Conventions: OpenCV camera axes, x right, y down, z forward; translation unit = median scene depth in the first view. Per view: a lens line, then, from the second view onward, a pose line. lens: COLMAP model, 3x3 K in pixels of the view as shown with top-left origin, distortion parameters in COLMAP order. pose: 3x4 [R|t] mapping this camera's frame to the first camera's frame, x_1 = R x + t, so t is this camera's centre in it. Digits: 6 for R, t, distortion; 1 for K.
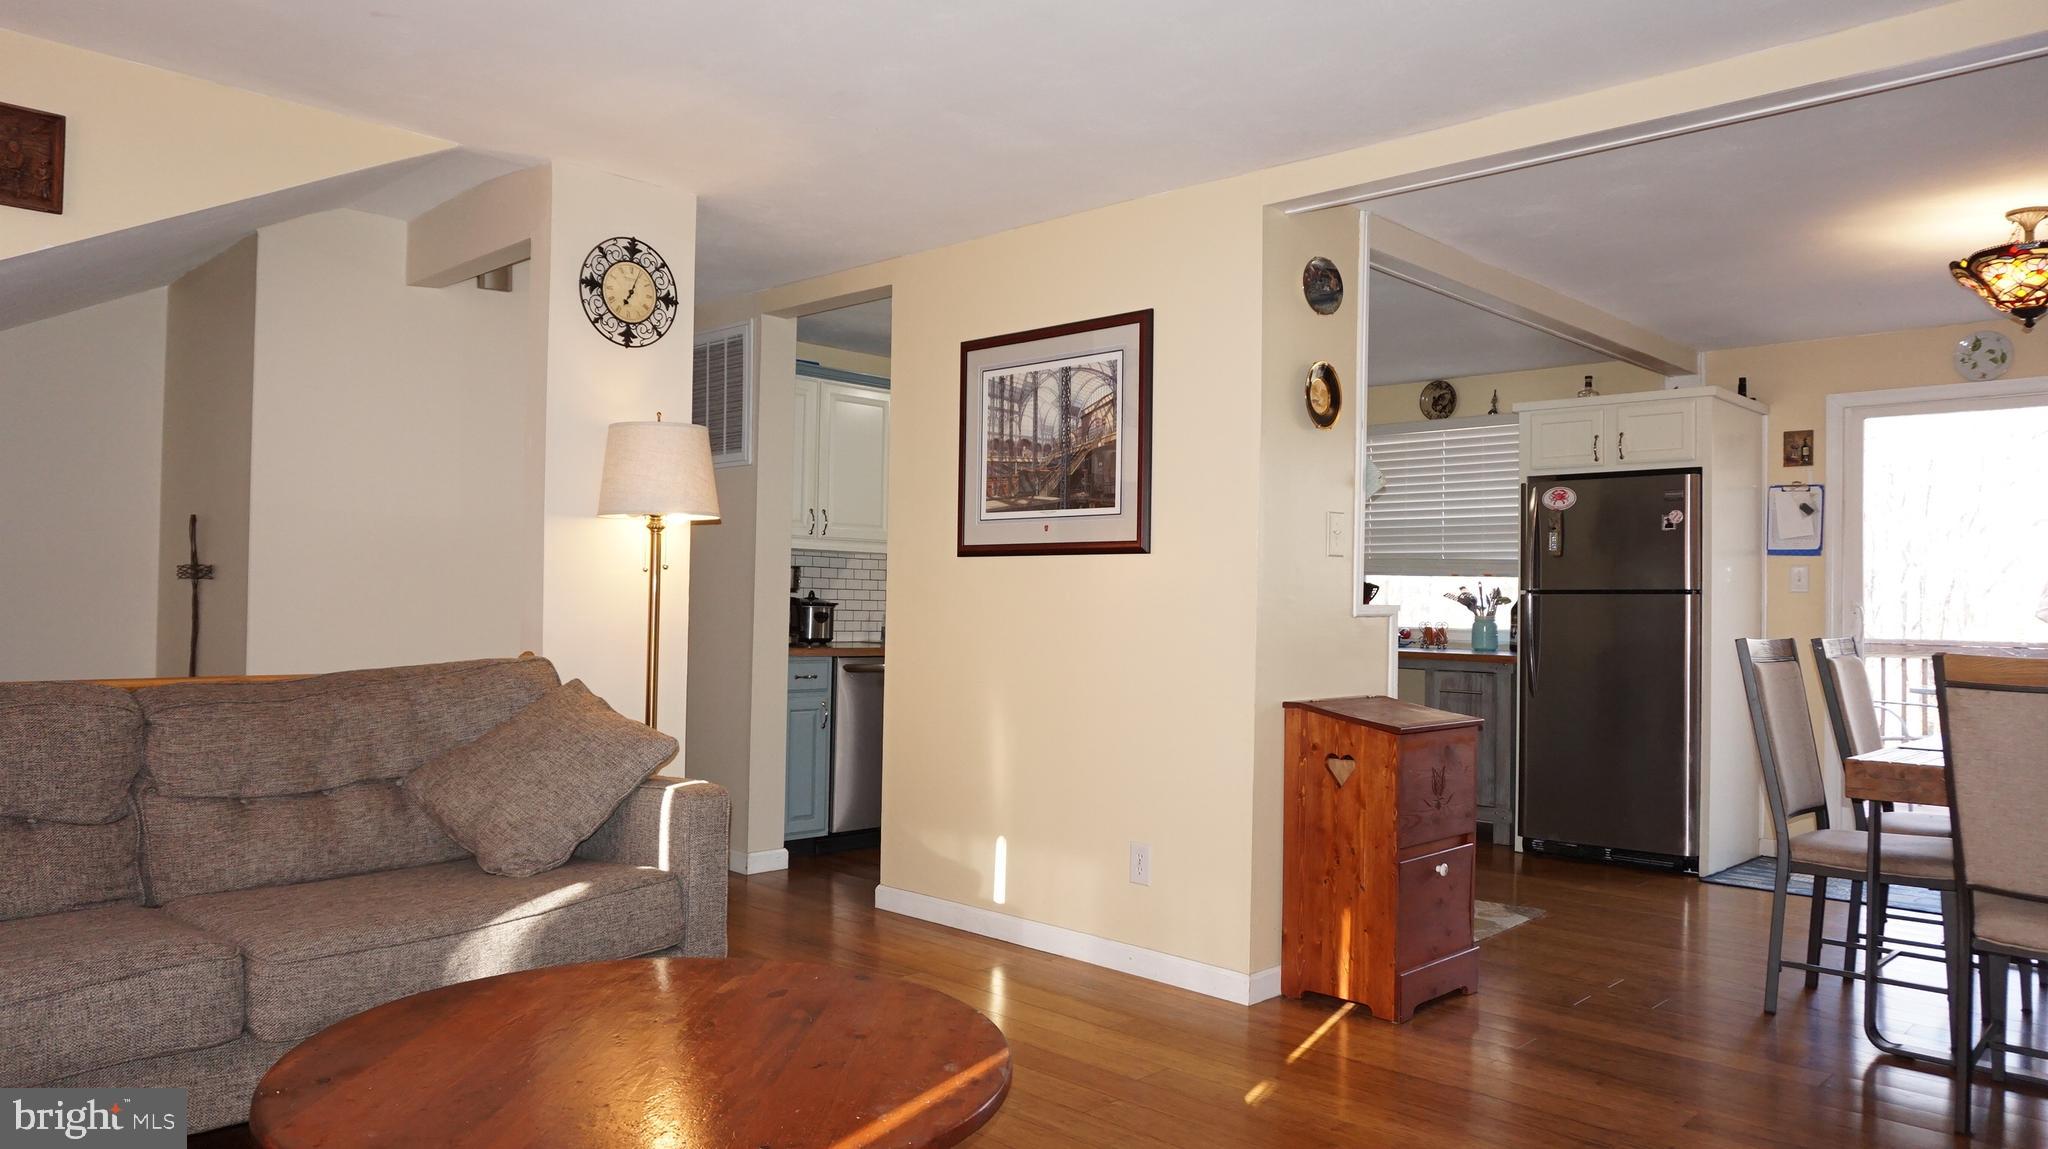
lens RADIAL K [[1386.1, 0, 1032.6], [0, 1386.1, 583.1], [0, 0, 1]] dist [-0.045885, 0.038599]
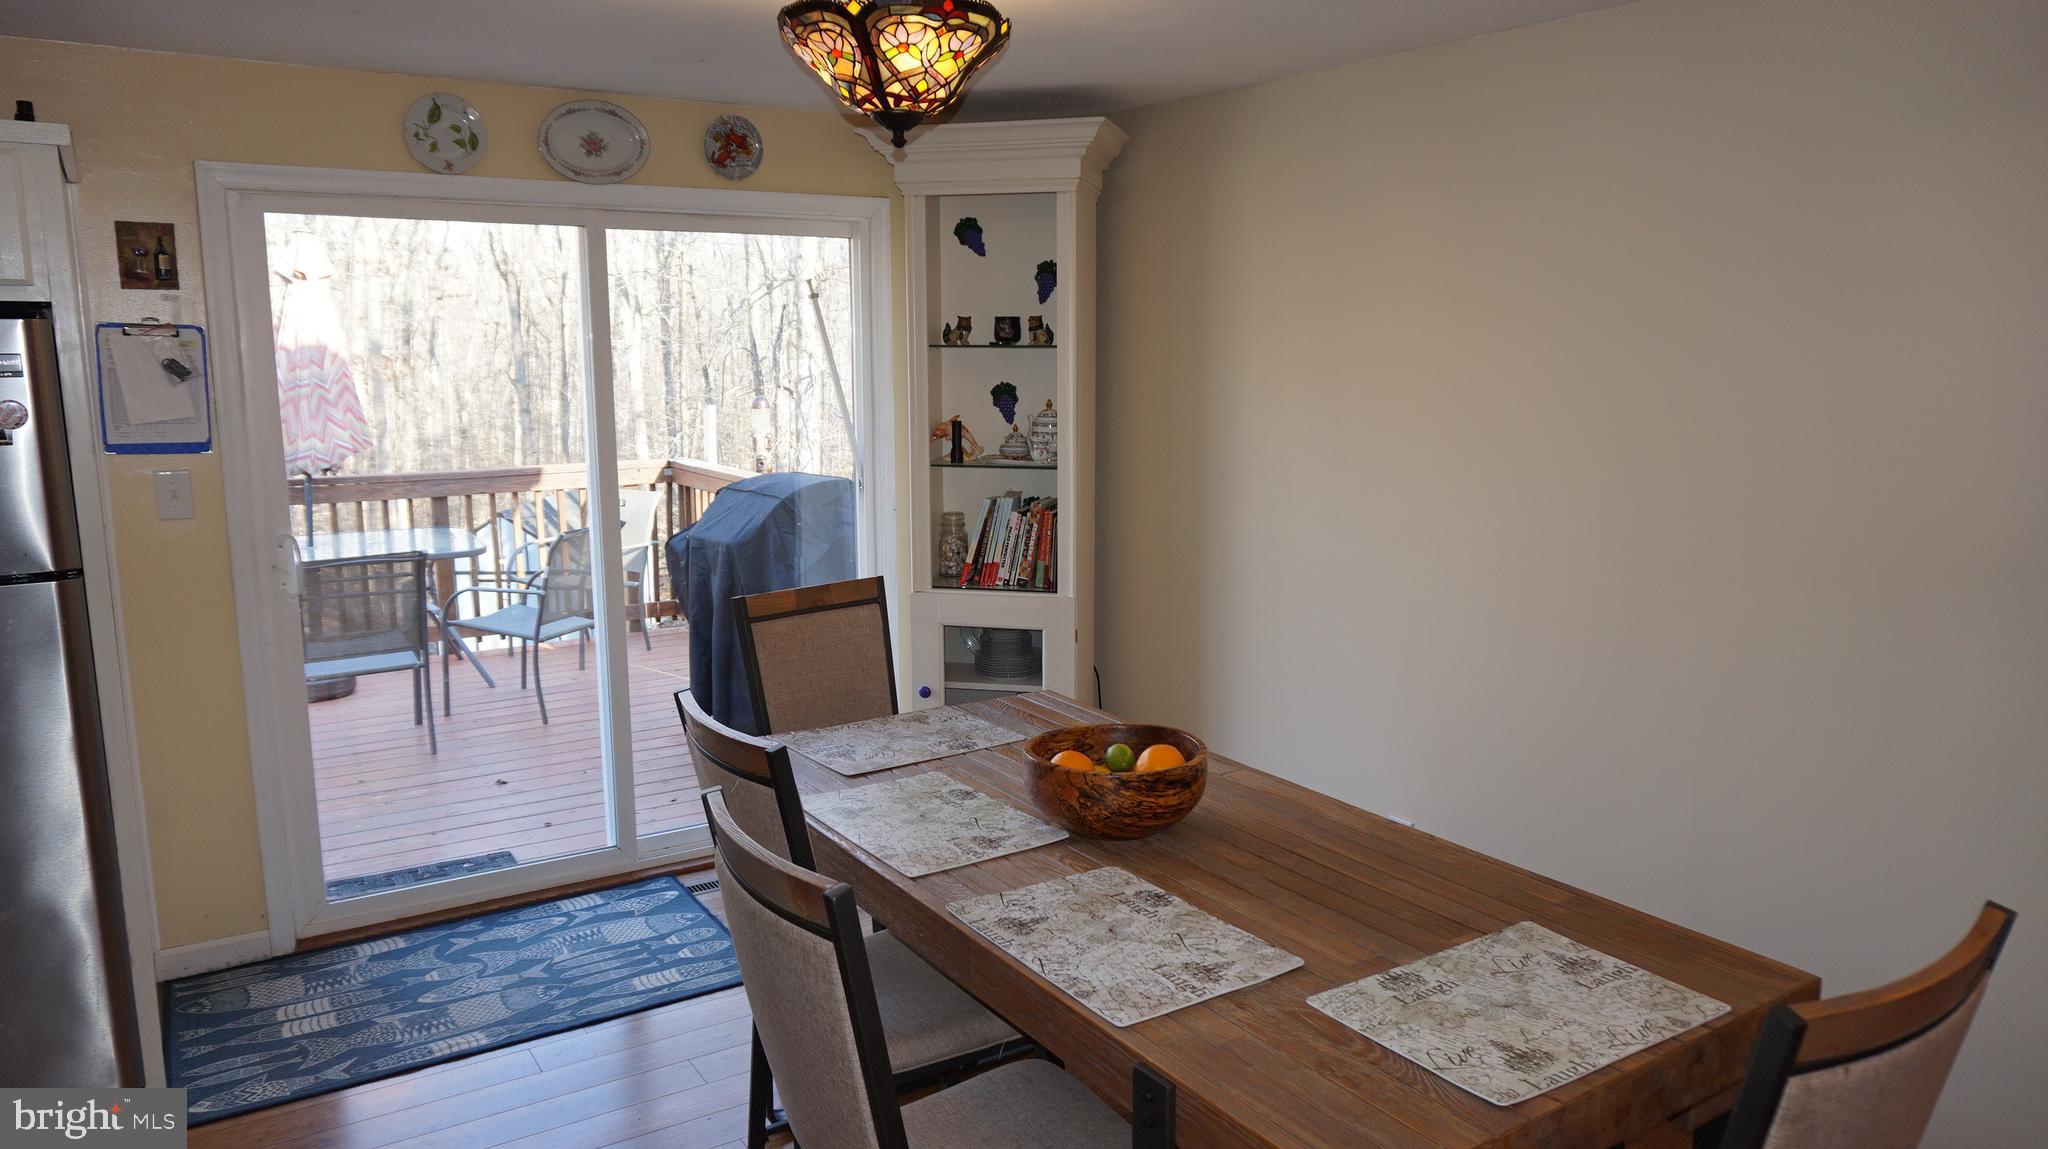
lens RADIAL K [[1386.1, 0, 1028.8], [0, 1386.1, 583.8], [0, 0, 1]] dist [-0.045885, 0.038599]
pose [[0.227274, -0.179247, 0.957192, 0.143091], [-0.013003, 0.982268, 0.187030, -0.111609], [-0.973744, -0.054953, 0.220913, 0.780790]]
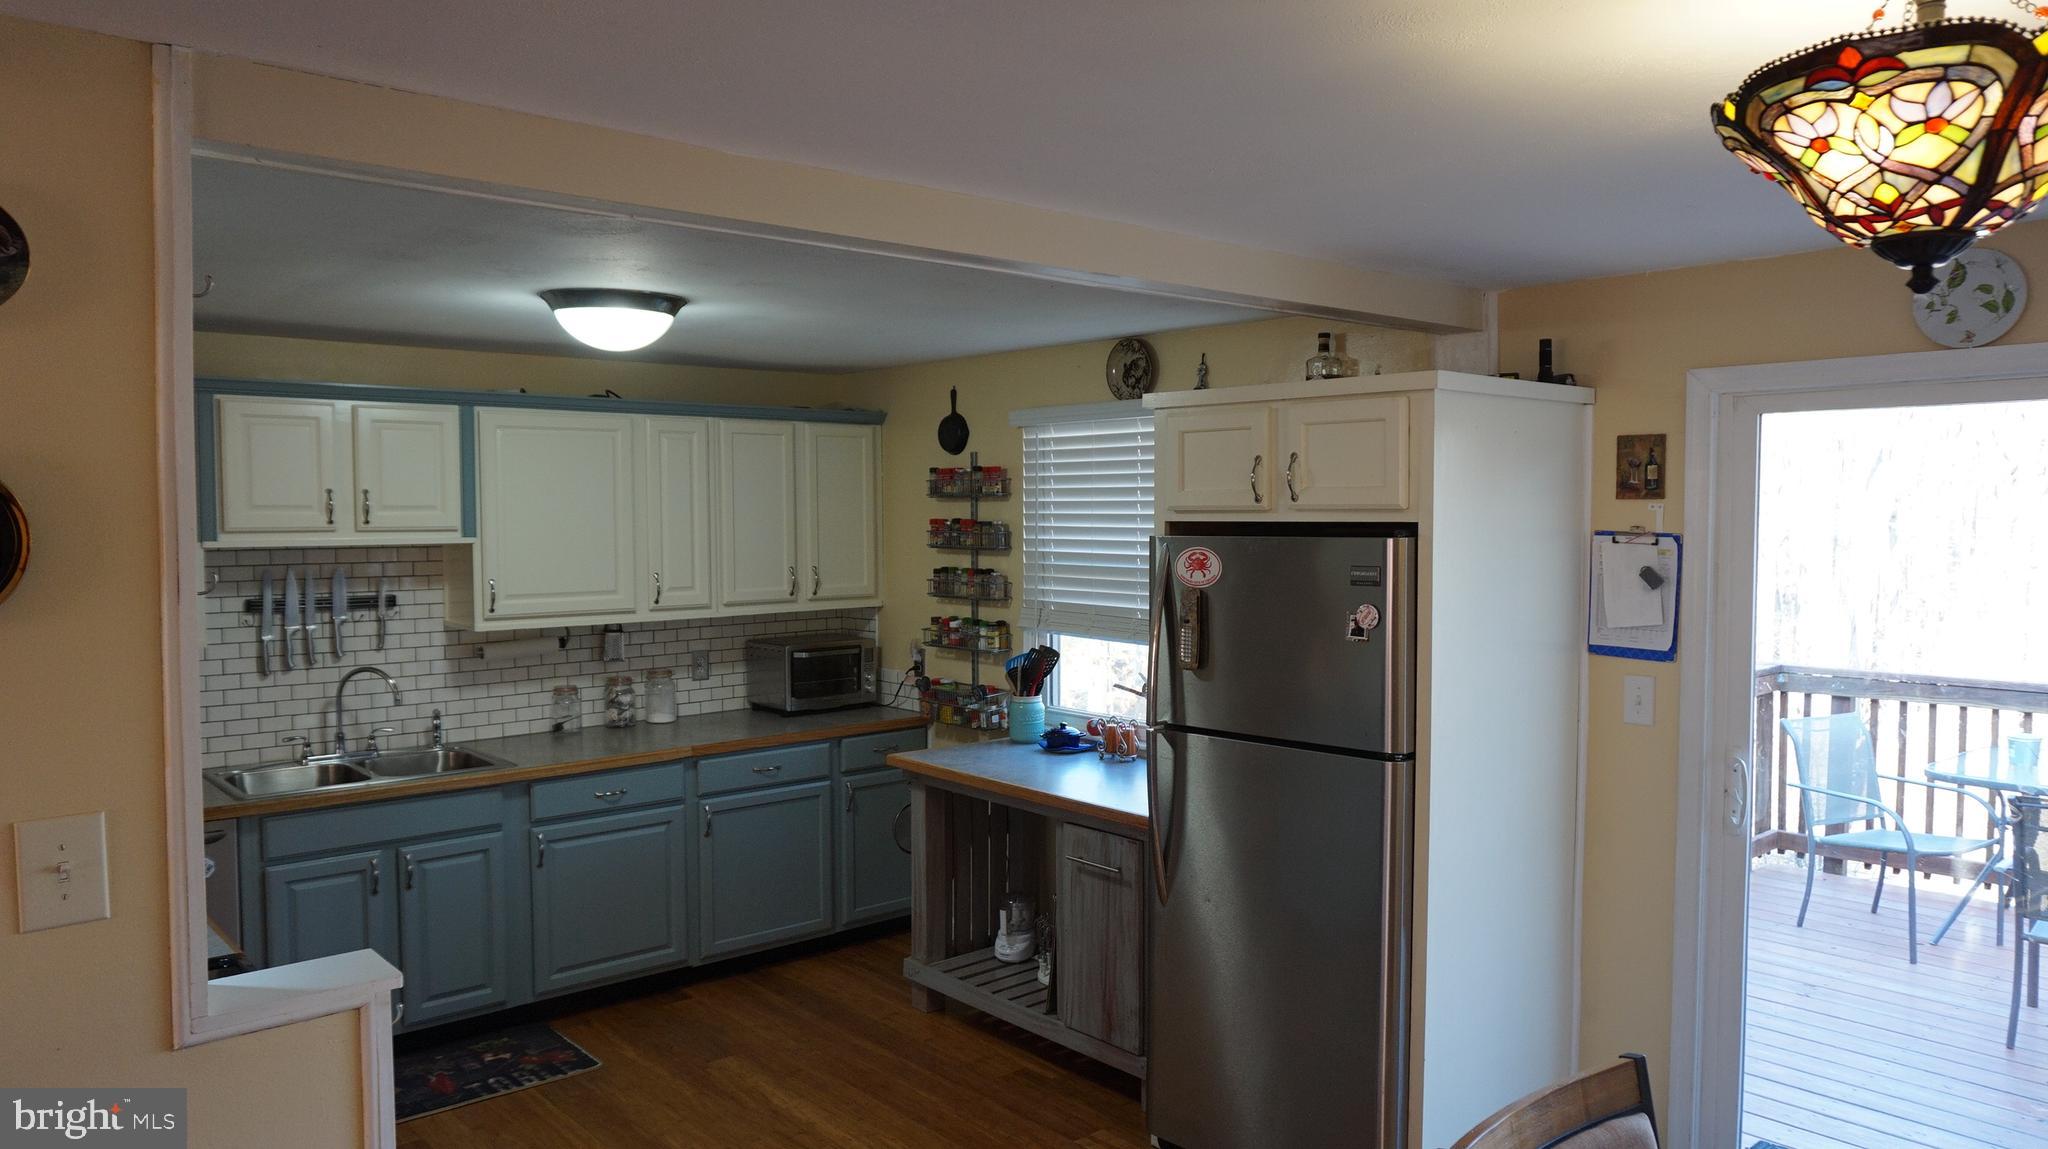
lens RADIAL K [[1386.1, 0, 1028.1], [0, 1386.1, 581.4], [0, 0, 1]] dist [-0.045885, 0.038599]
pose [[0.996873, -0.015699, -0.077444, 0.515049], [0.020979, 0.997475, 0.067843, -0.138364], [0.076184, -0.069256, 0.994686, 0.618150]]
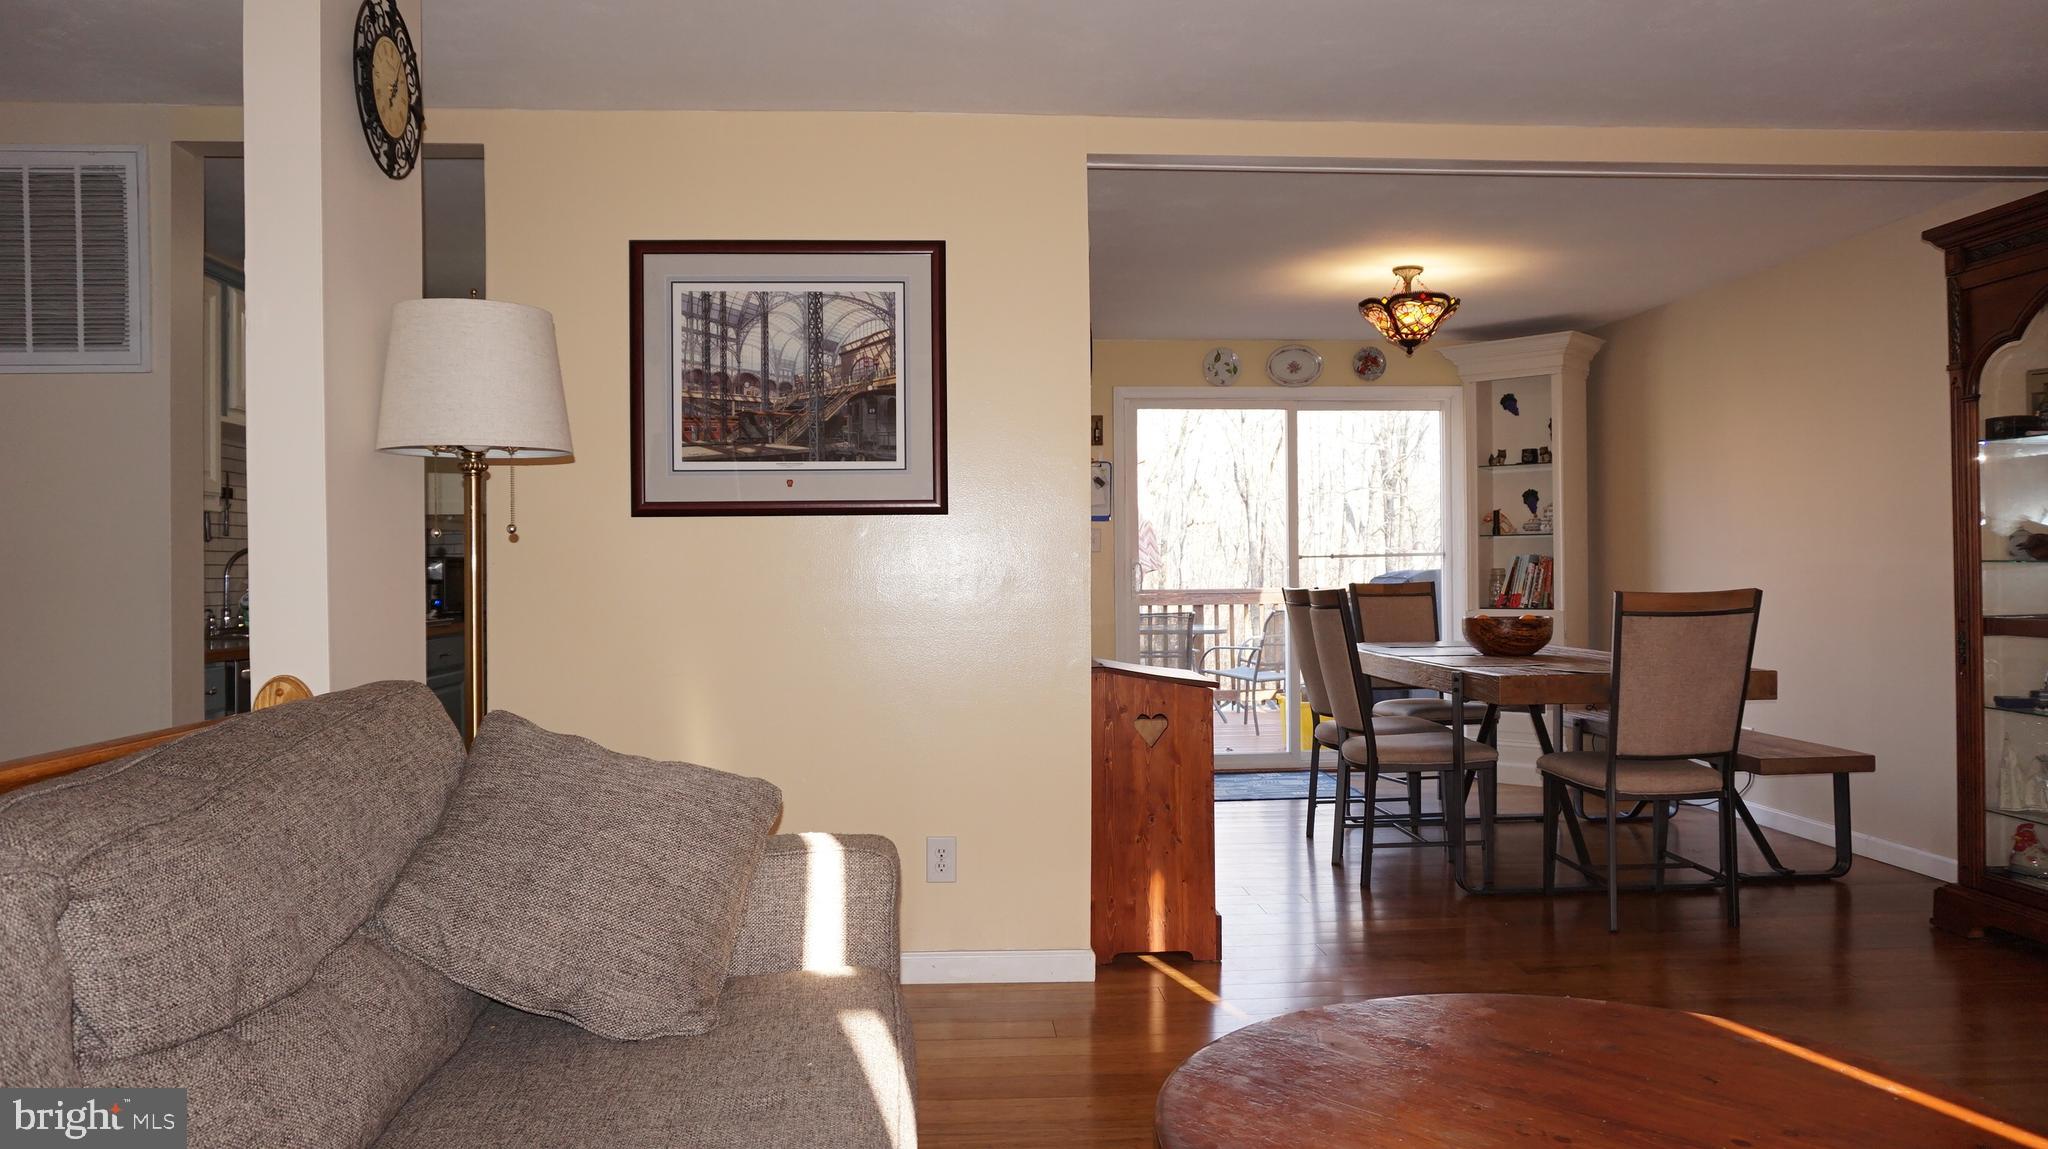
lens RADIAL K [[1386.1, 0, 1030.0], [0, 1386.1, 599.5], [0, 0, 1]] dist [-0.045885, 0.038599]
pose [[0.674359, -0.034690, 0.737588, -0.524802], [0.008000, 0.999180, 0.039679, -0.001503], [-0.738360, -0.020857, 0.674084, 0.339609]]
